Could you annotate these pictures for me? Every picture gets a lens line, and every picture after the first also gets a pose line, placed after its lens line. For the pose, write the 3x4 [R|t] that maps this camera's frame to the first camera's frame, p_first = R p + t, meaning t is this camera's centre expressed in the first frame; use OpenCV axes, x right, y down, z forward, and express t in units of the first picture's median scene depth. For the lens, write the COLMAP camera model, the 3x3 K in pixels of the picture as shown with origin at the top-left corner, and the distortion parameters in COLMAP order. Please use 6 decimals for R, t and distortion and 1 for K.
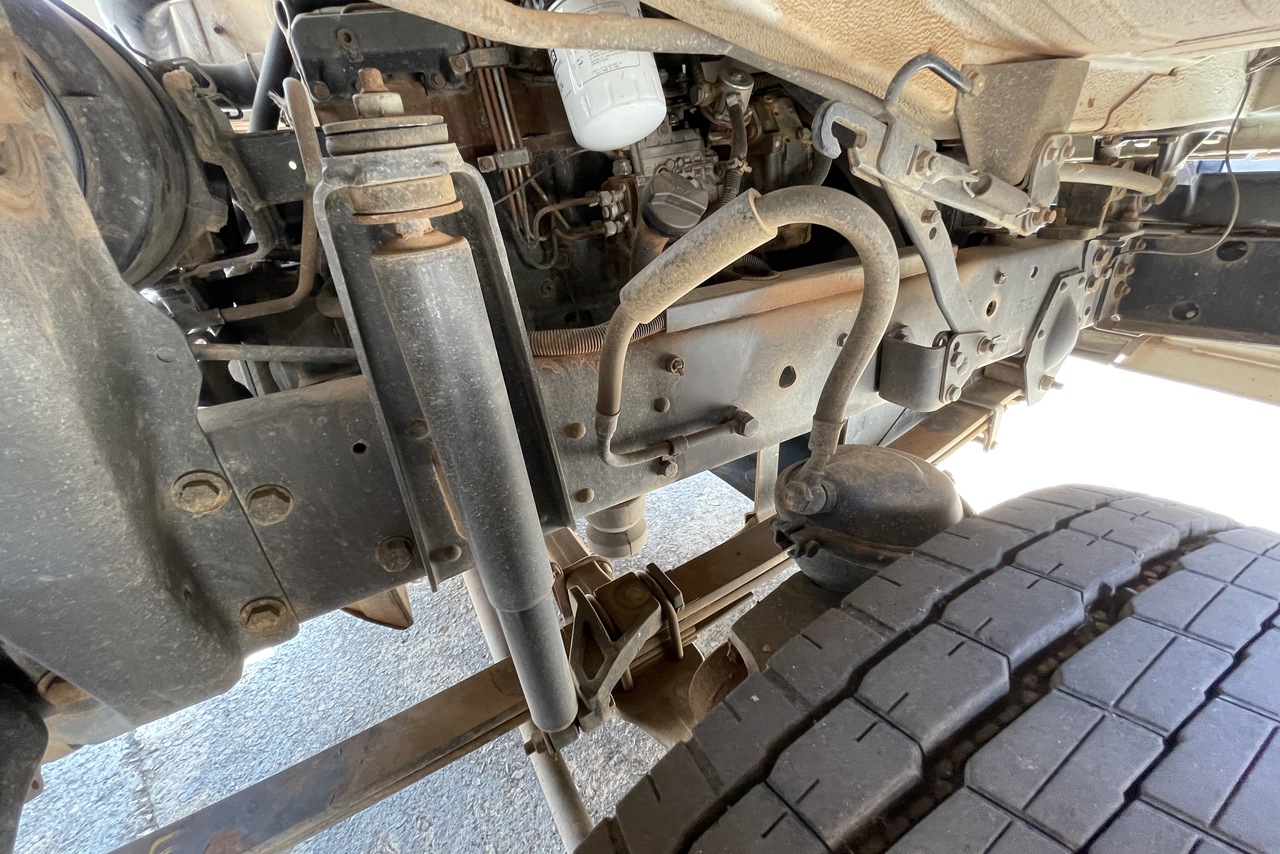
lens RADIAL K [[516.4, 0, 636.7], [0, 516.4, 426.7], [0, 0, 1]] dist [-0.002586, 0.000534]
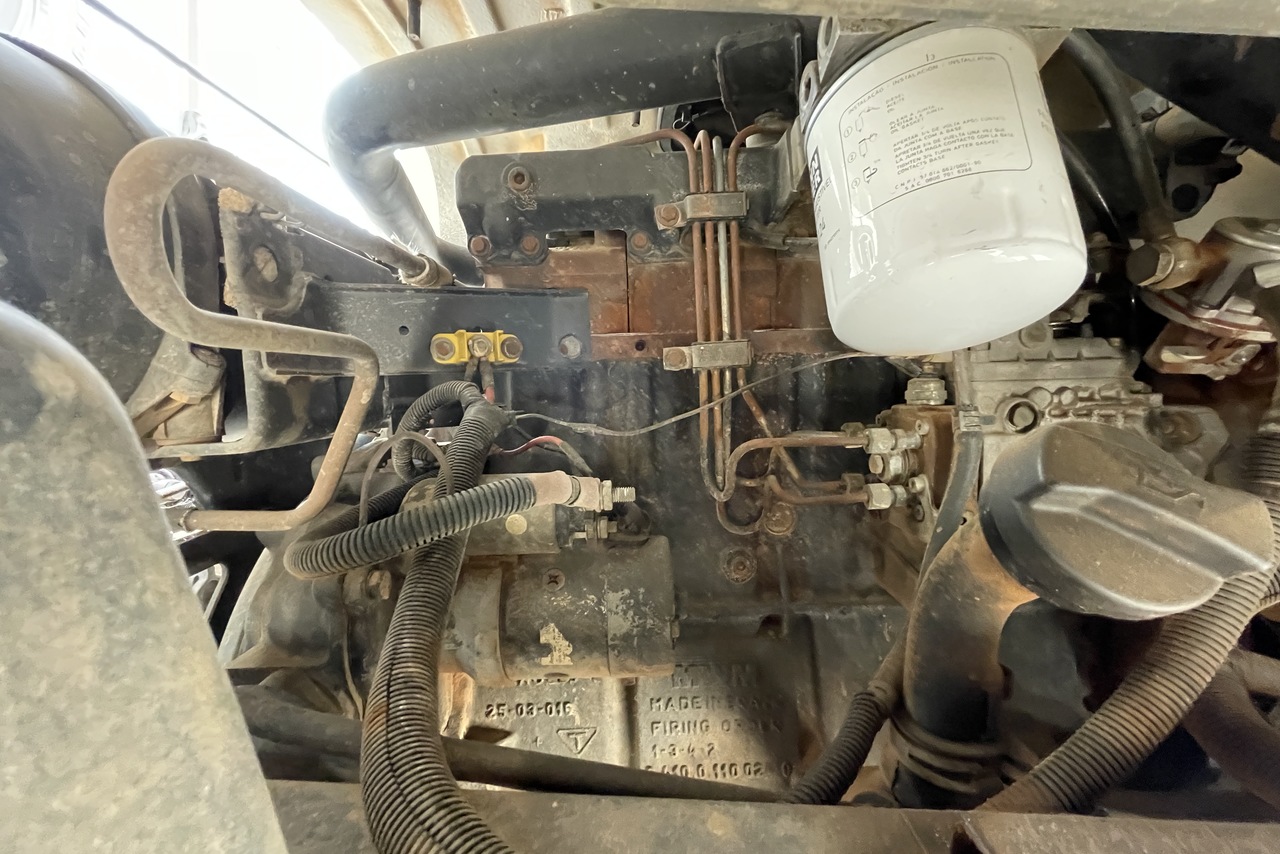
lens RADIAL K [[516.4, 0, 641.3], [0, 516.4, 424.1], [0, 0, 1]] dist [-0.002586, 0.000534]
pose [[0.870077, 0.154785, -0.467982, -0.029649], [-0.313309, 0.906614, -0.282645, -0.243112], [0.380530, 0.392546, 0.837320, 0.483751]]
